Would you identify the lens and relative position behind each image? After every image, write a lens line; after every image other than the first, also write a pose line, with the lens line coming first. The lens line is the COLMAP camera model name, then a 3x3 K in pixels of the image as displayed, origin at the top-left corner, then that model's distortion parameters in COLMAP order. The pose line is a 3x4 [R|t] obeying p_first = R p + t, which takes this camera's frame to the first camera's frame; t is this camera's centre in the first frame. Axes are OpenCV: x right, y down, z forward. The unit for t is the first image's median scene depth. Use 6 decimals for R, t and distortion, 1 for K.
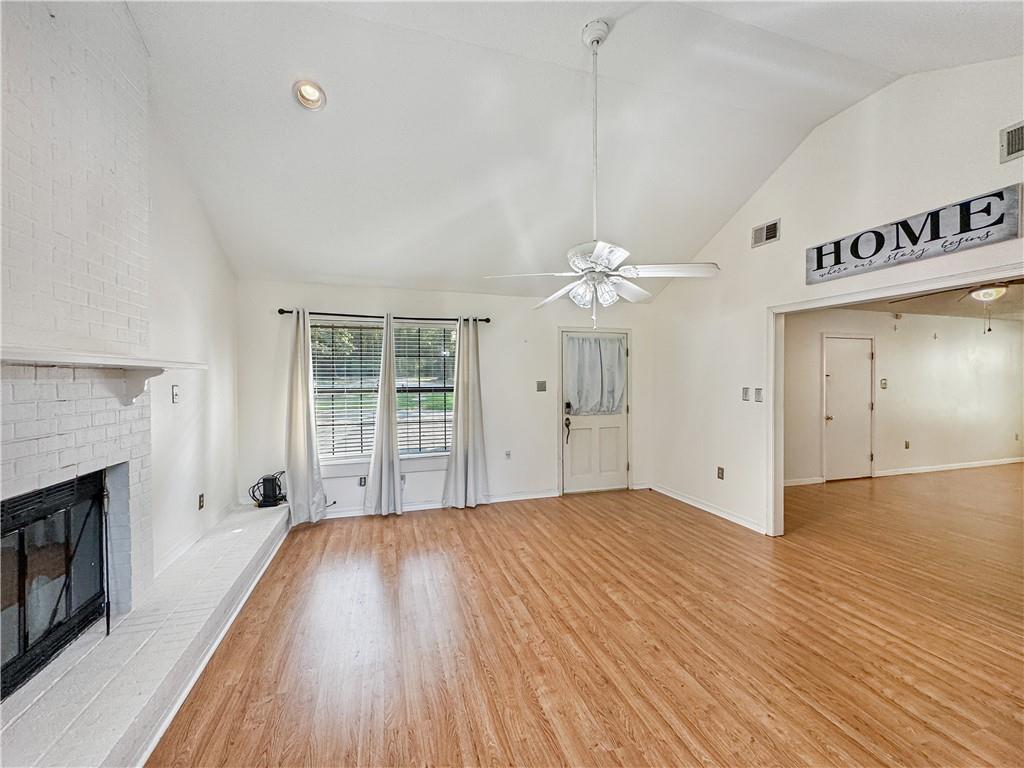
lens RADIAL K [[414.6, 0, 511.6], [0, 414.6, 382.9], [0, 0, 1]] dist [-0.004589, -0.000354]
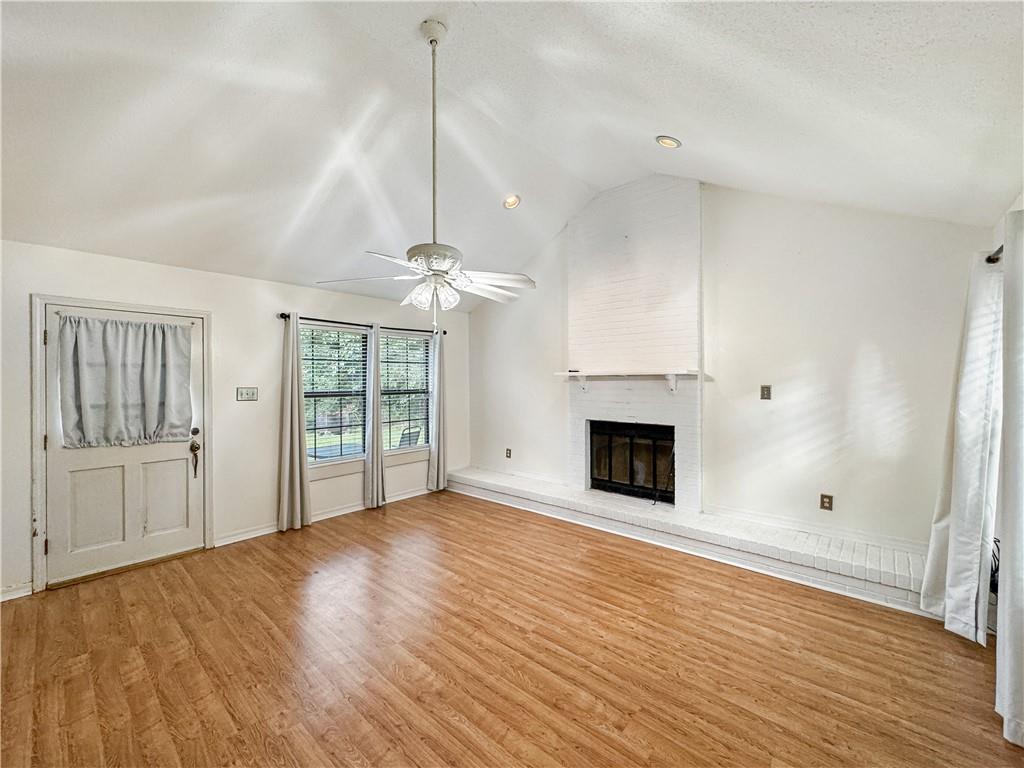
lens RADIAL K [[414.6, 0, 512.4], [0, 414.6, 384.1], [0, 0, 1]] dist [-0.004589, -0.000354]
pose [[-0.855042, 0.010284, -0.518457, 0.490180], [0.000778, 0.999828, 0.018549, -0.022474], [0.518558, 0.015457, -0.854903, 1.709385]]
